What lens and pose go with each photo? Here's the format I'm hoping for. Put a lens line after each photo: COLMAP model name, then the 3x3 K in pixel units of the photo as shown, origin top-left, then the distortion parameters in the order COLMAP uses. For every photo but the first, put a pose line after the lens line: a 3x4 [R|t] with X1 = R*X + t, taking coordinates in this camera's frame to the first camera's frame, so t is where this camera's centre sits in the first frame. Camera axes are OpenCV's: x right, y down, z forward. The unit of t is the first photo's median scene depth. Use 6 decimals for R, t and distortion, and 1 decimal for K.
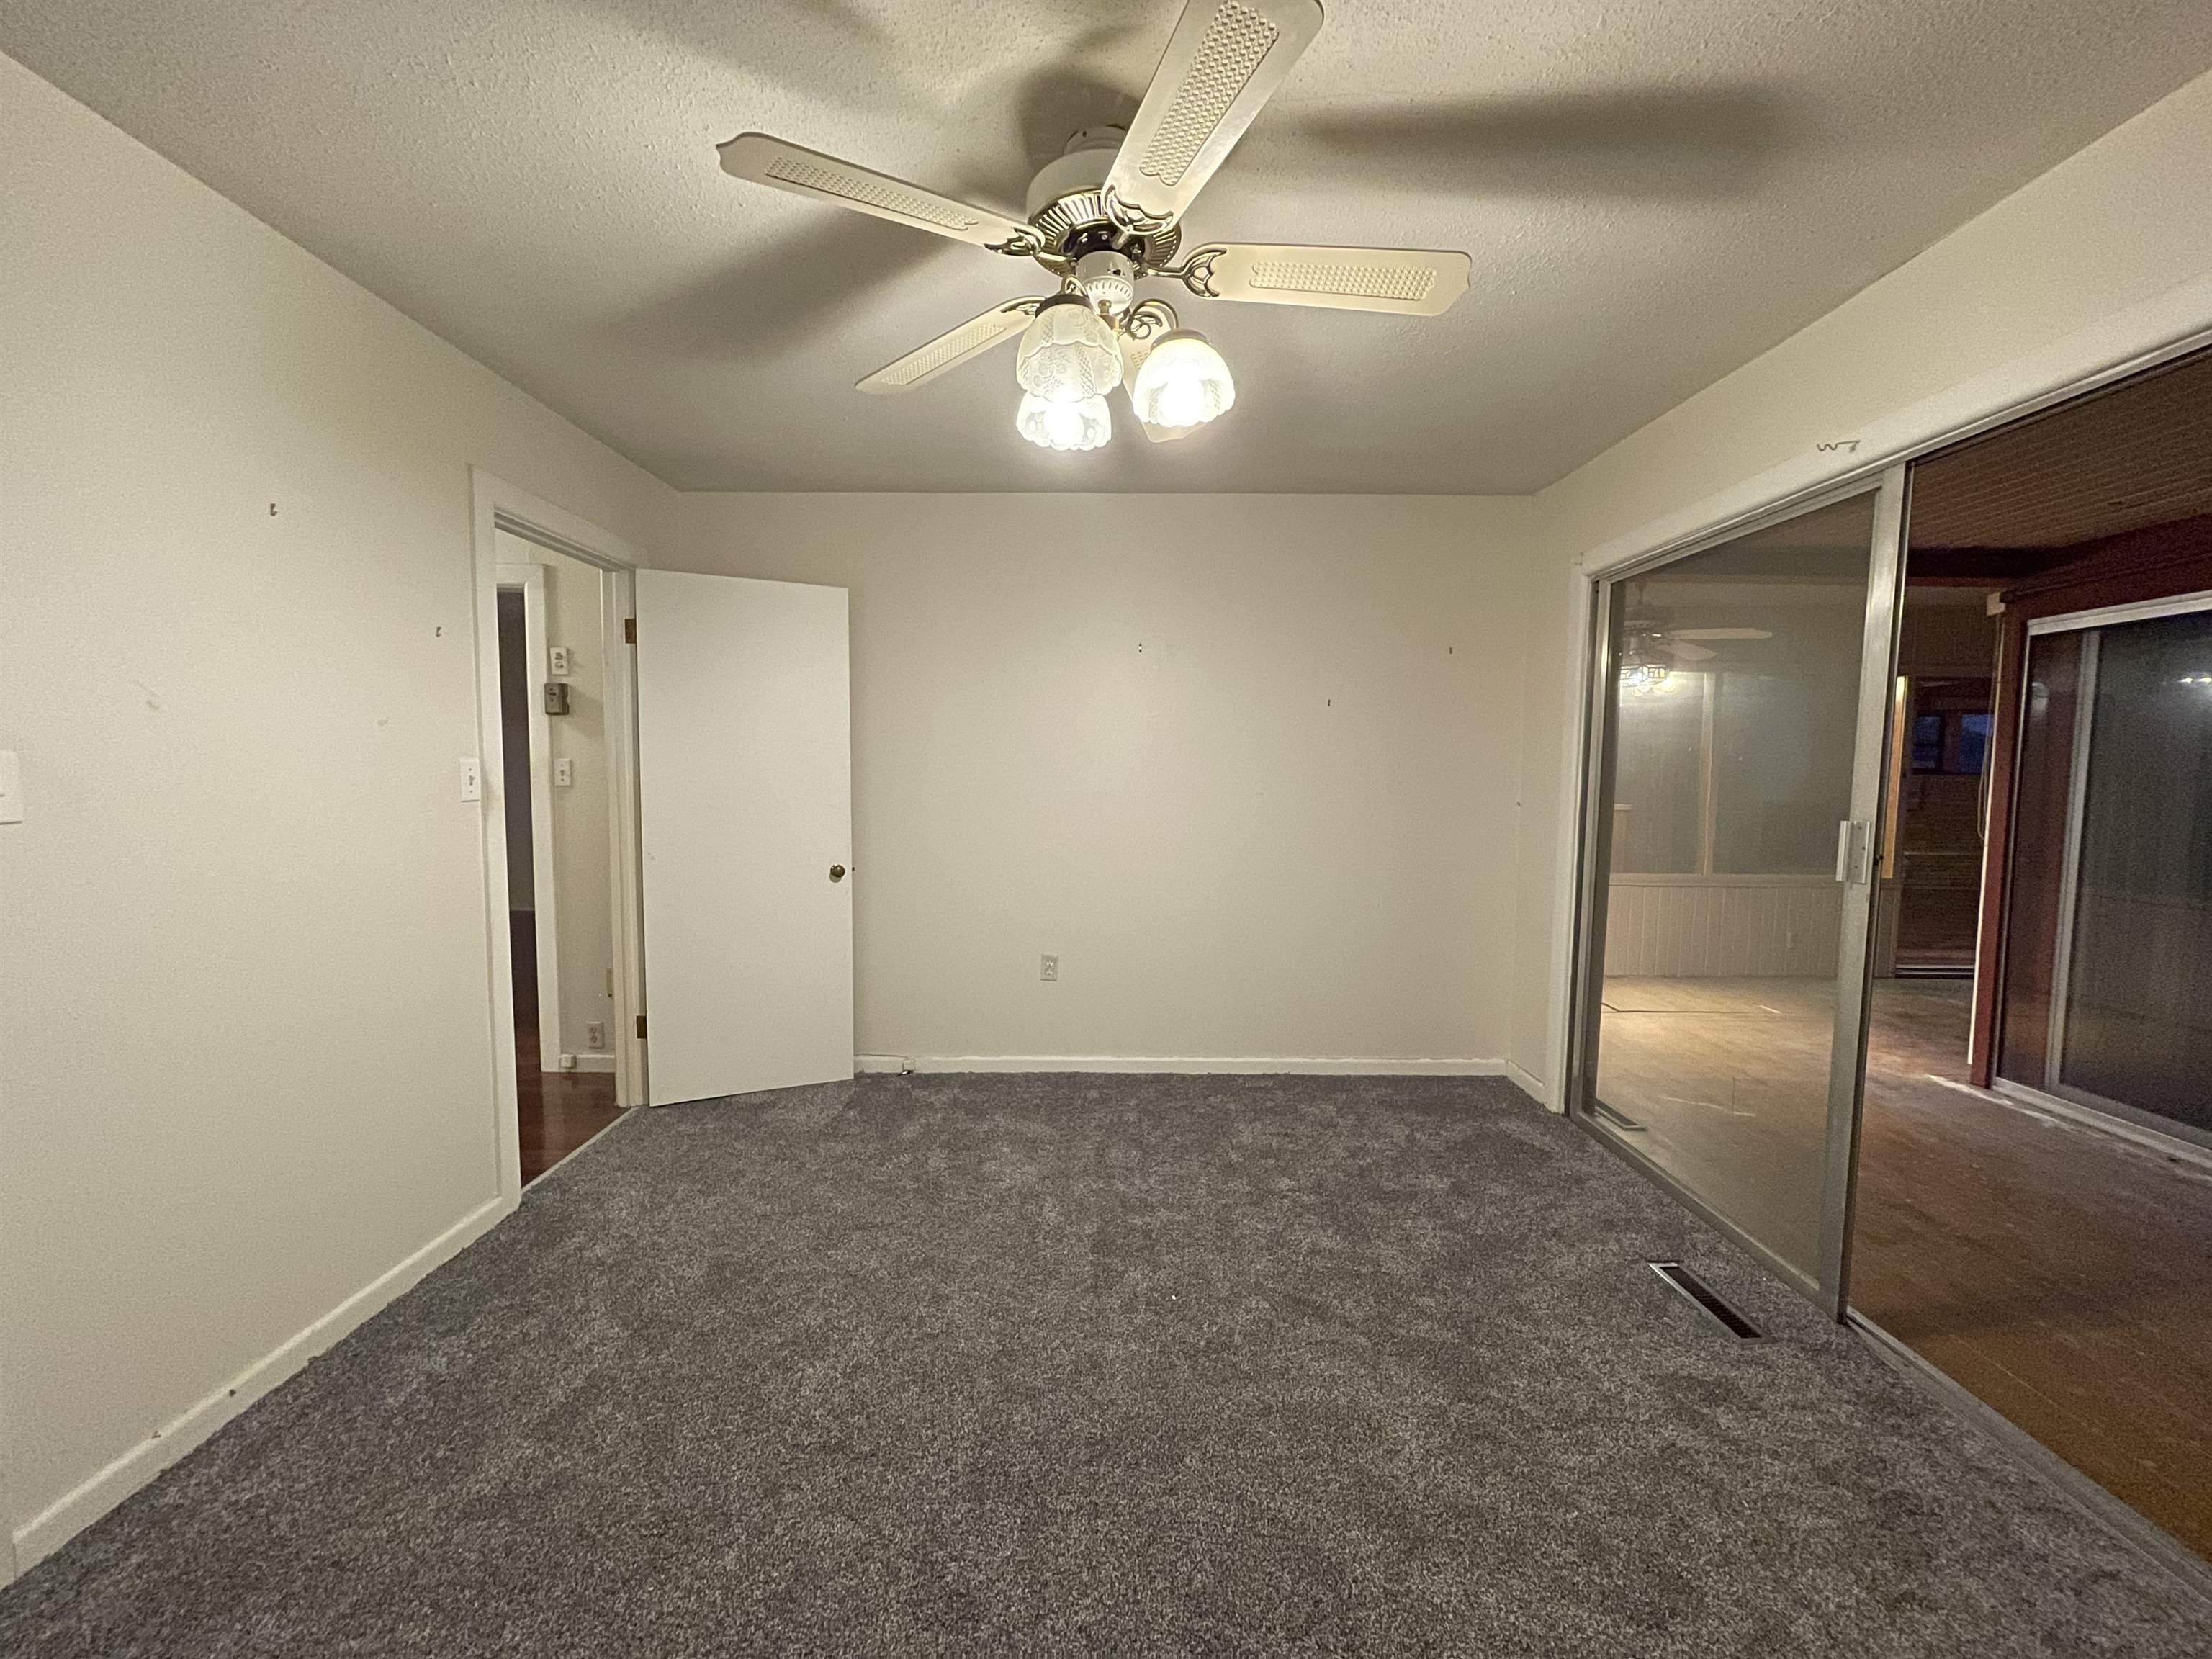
lens RADIAL K [[892.7, 0, 1108.6], [0, 892.7, 832.1], [0, 0, 1]] dist [0.003160, -0.000299]
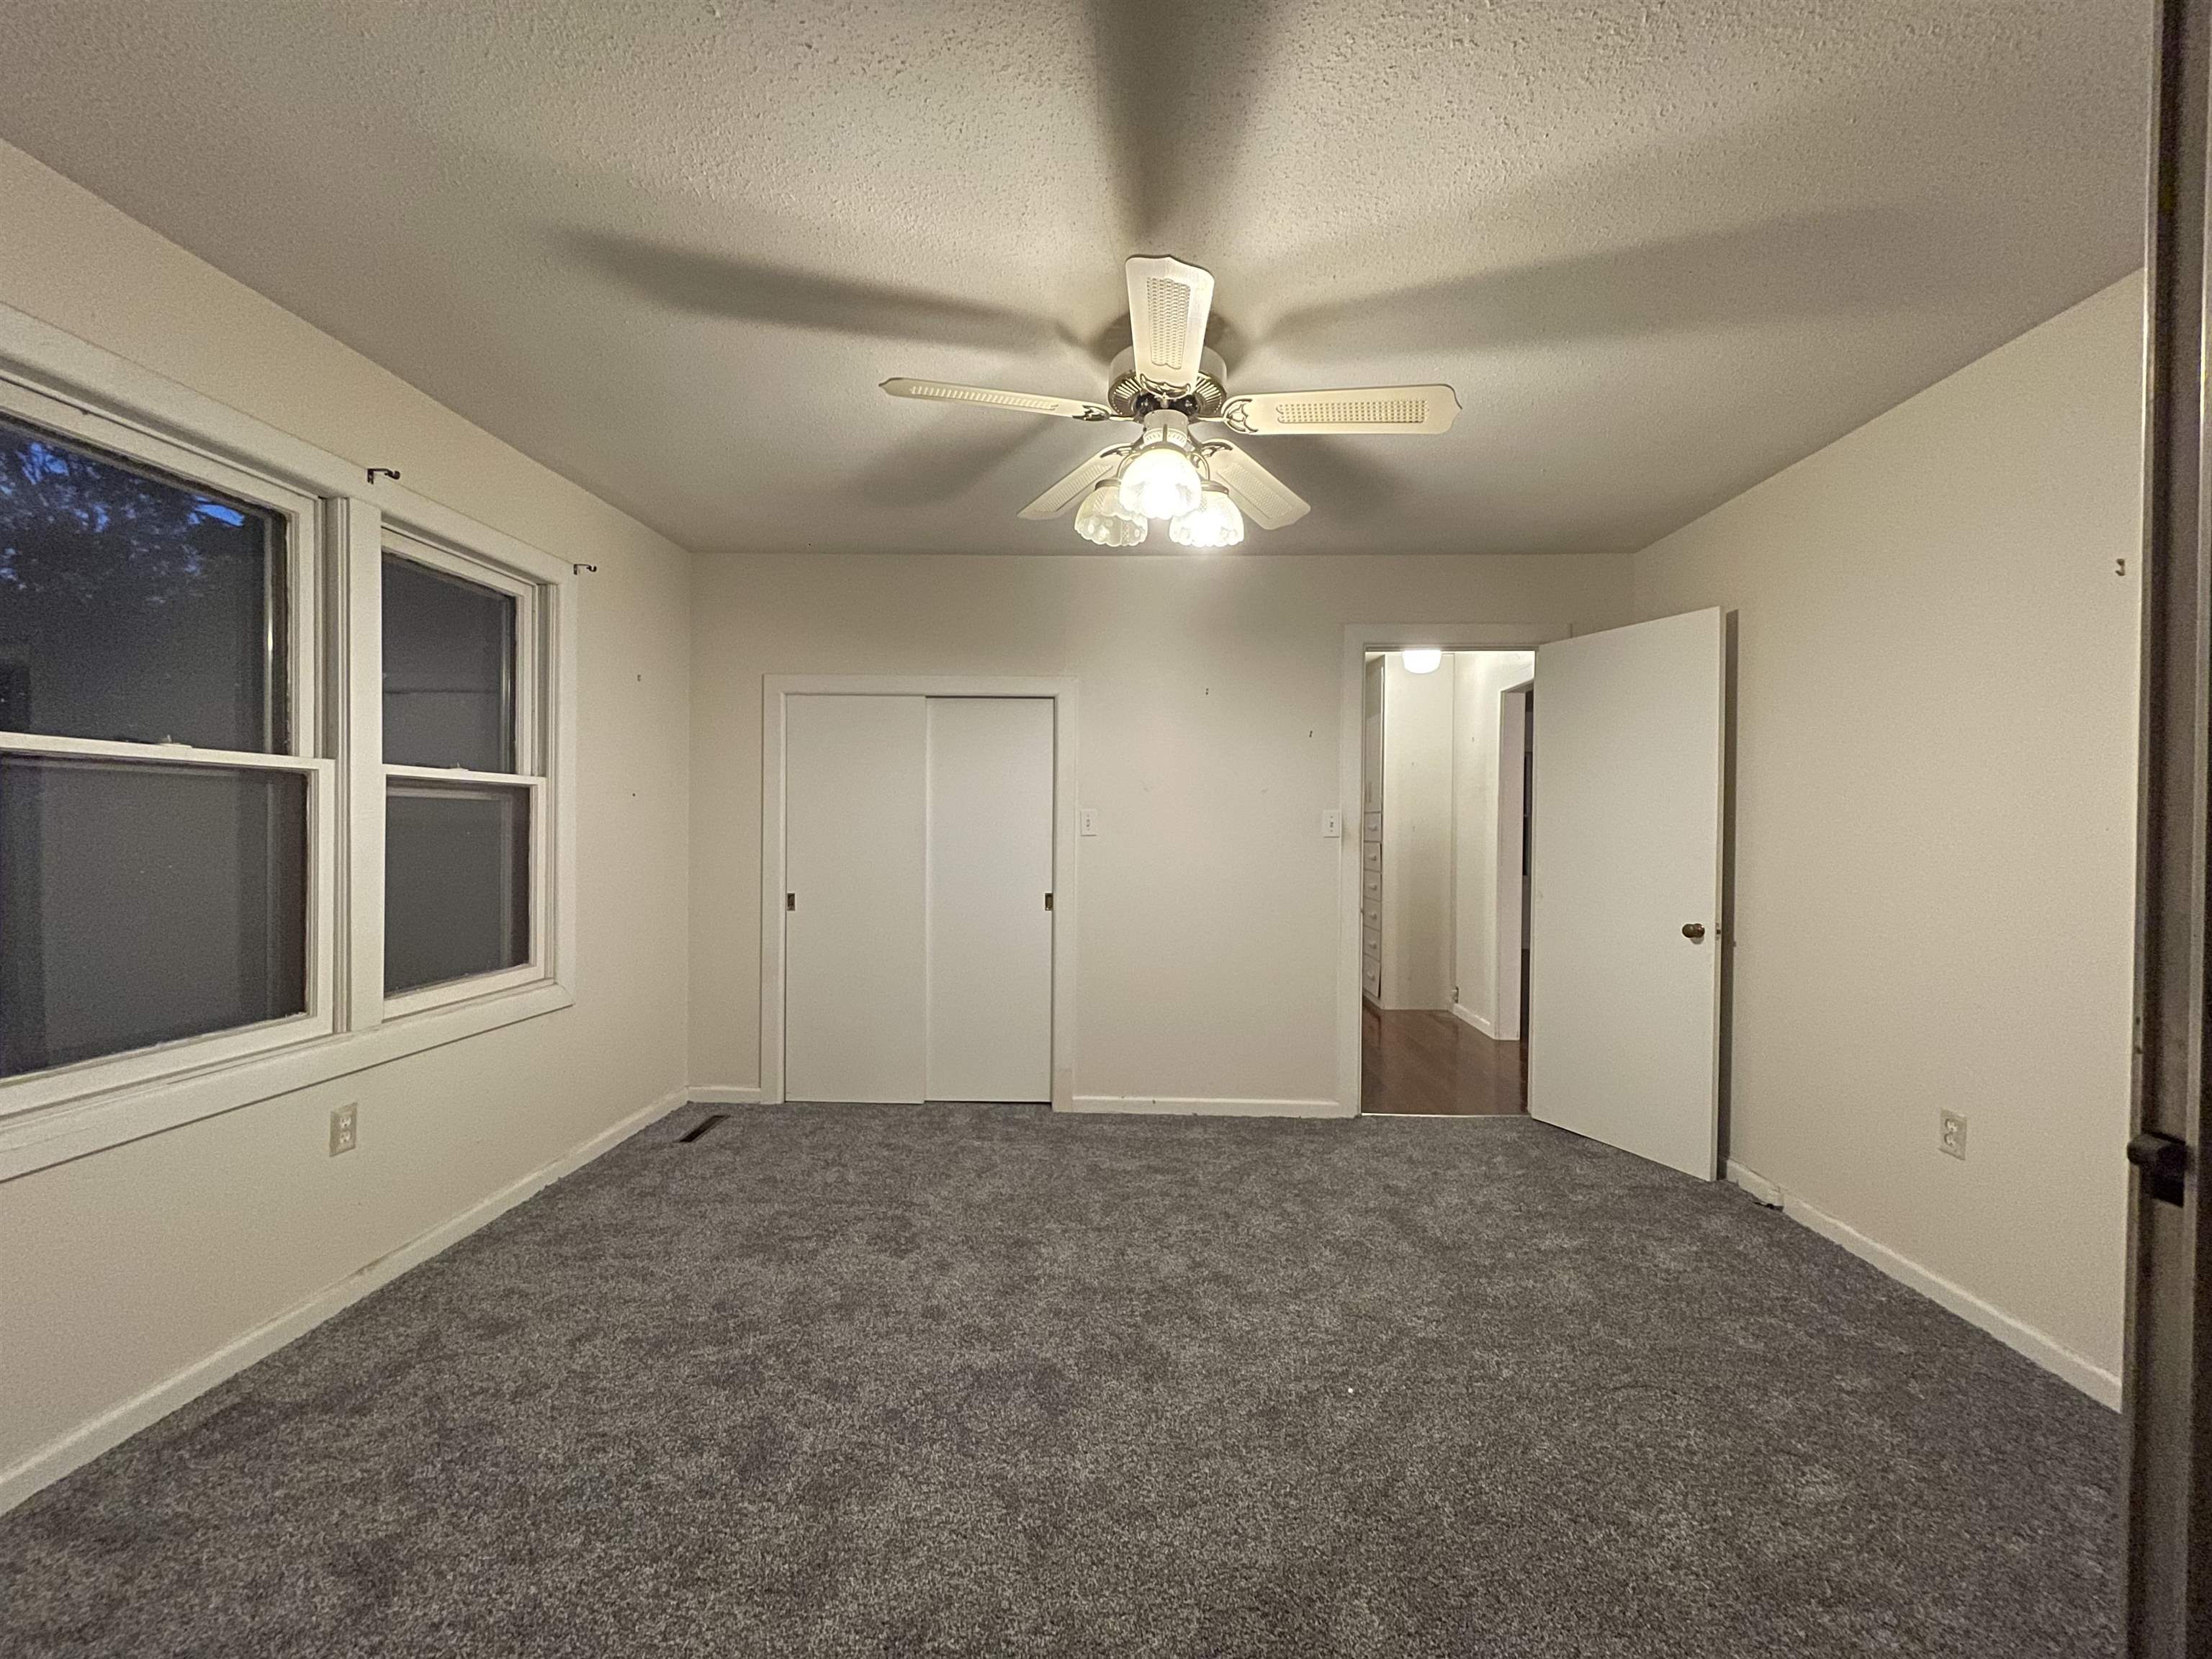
lens RADIAL K [[892.7, 0, 1109.5], [0, 892.7, 829.7], [0, 0, 1]] dist [0.003160, -0.000299]
pose [[-0.047149, -0.005769, -0.998871, 0.658678], [-0.071204, 0.997459, -0.002400, -0.012821], [0.996347, 0.071011, -0.047440, 0.518114]]
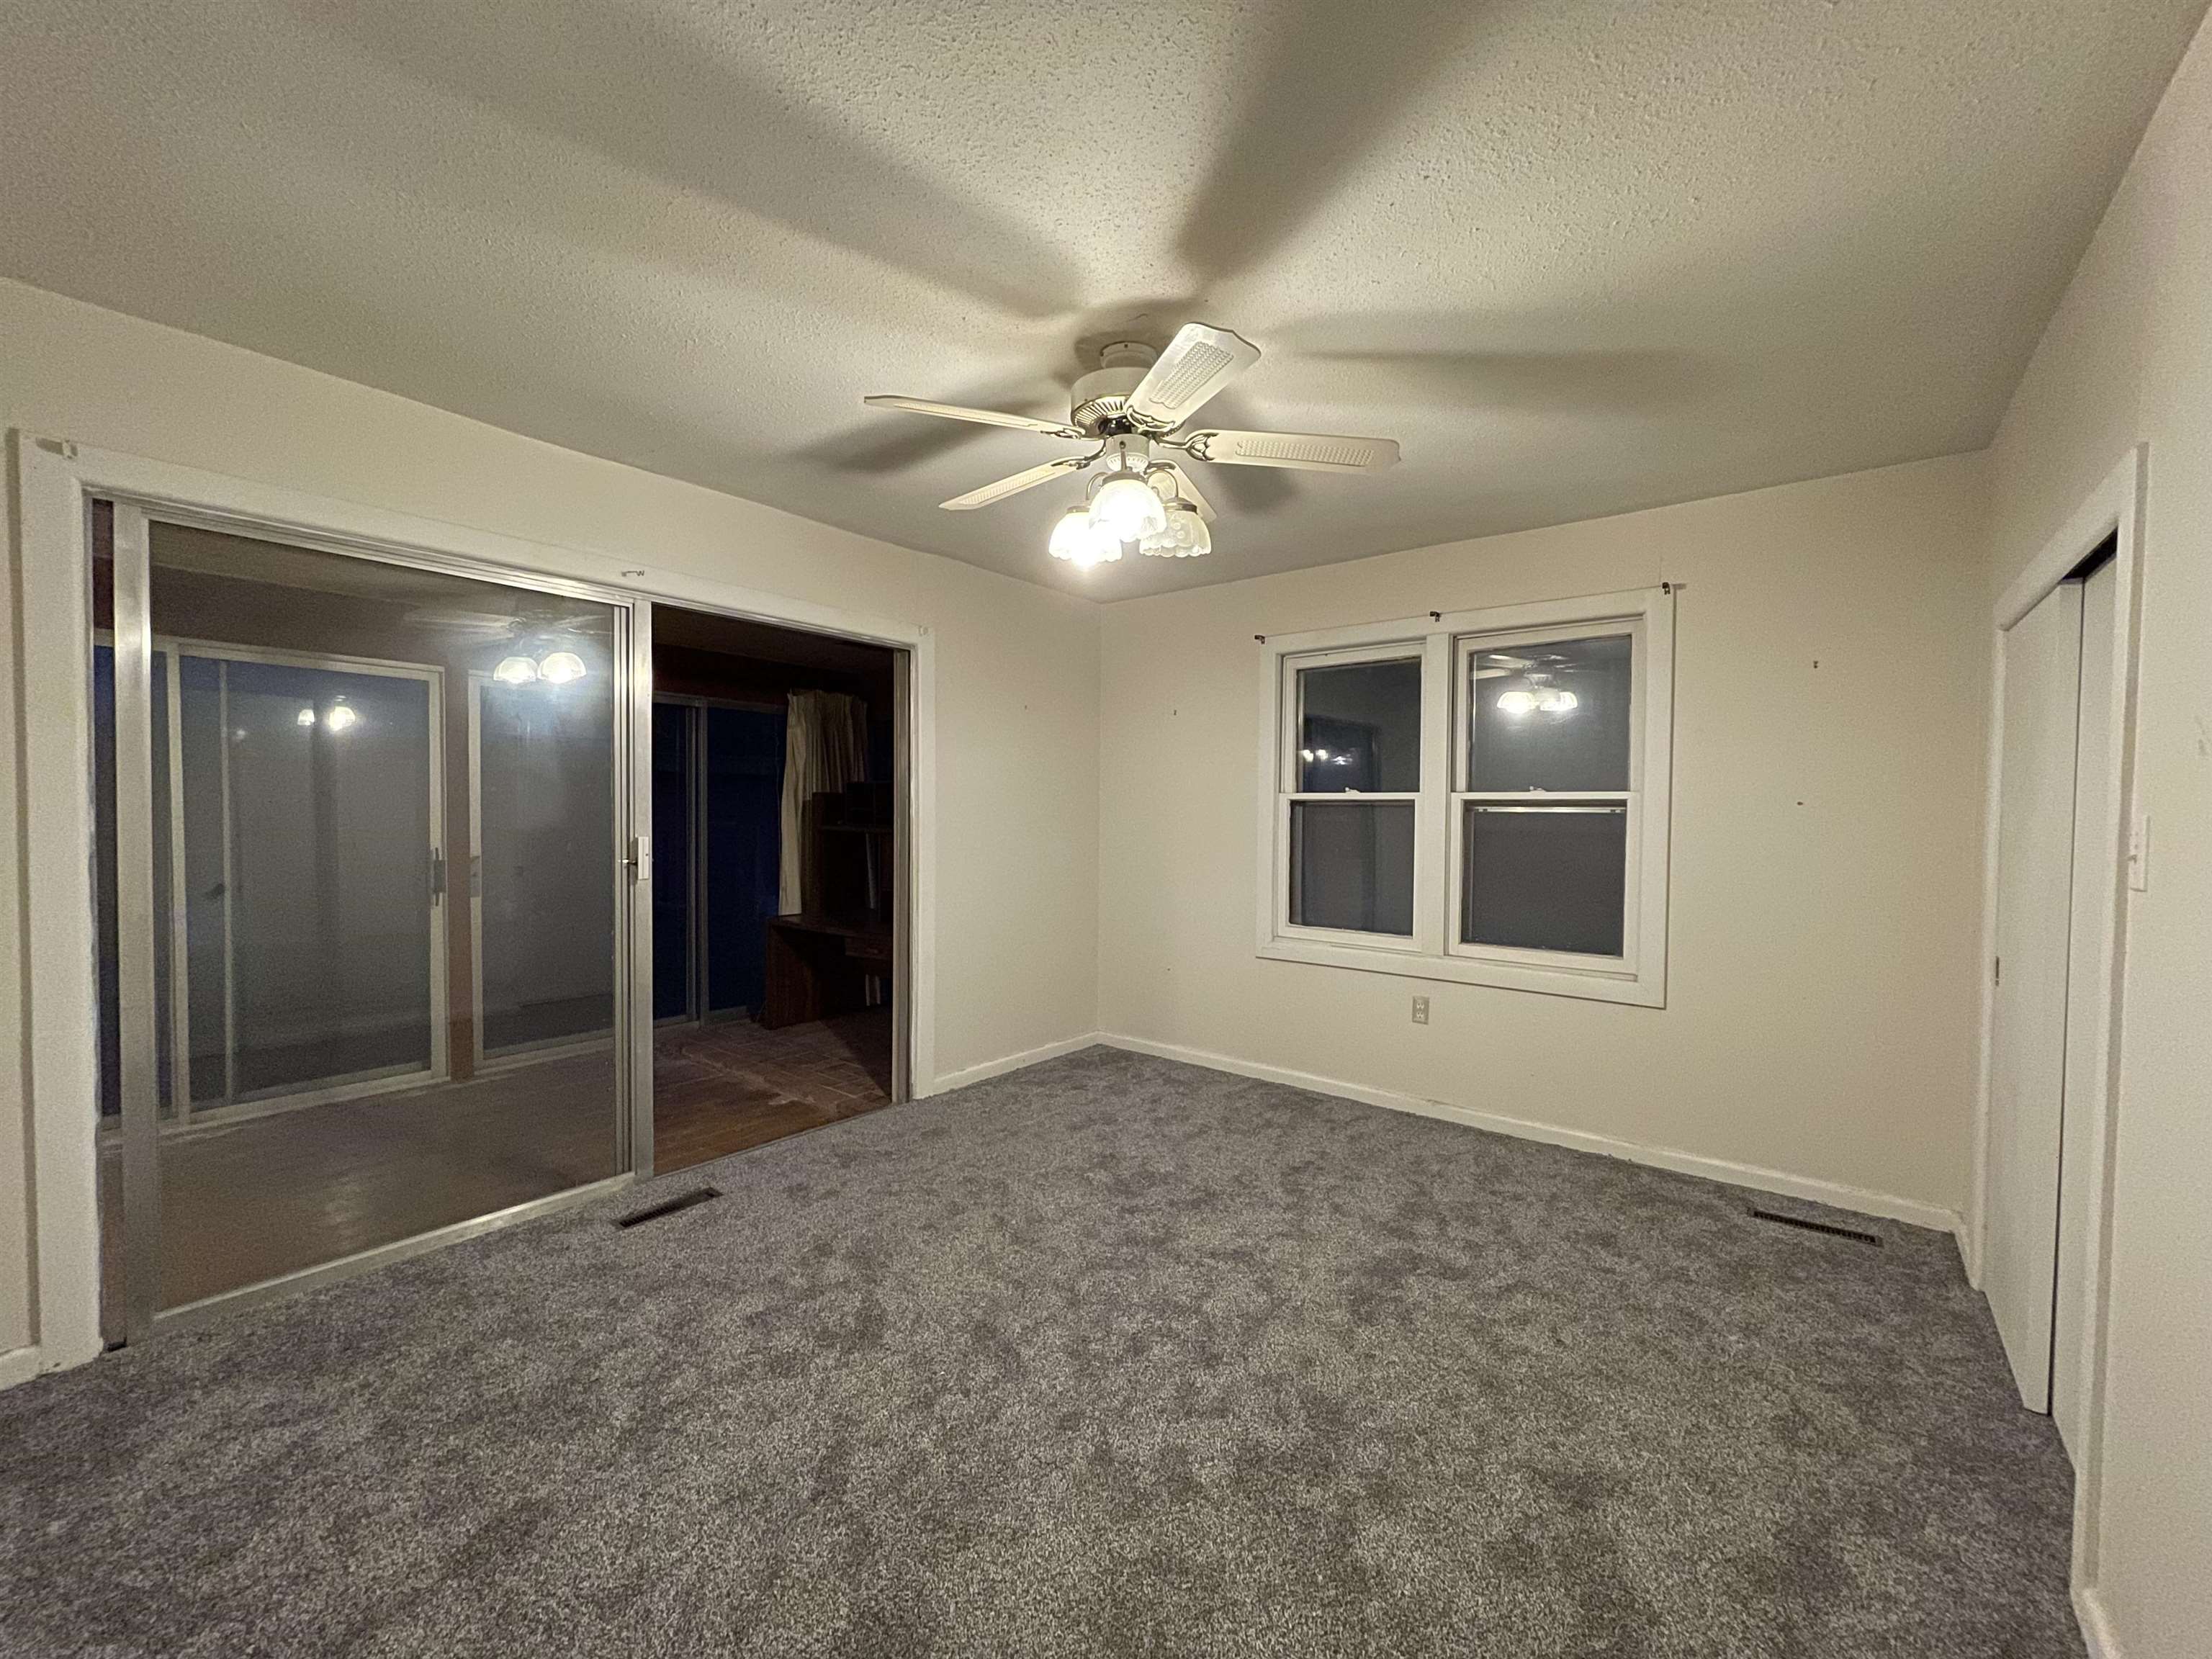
lens RADIAL K [[892.7, 0, 1116.1], [0, 892.7, 833.6], [0, 0, 1]] dist [0.003160, -0.000299]
pose [[-0.785940, -0.036012, 0.617253, -0.419958], [0.017170, 0.996646, 0.080009, -0.073021], [-0.618064, 0.073481, -0.782686, 1.064039]]
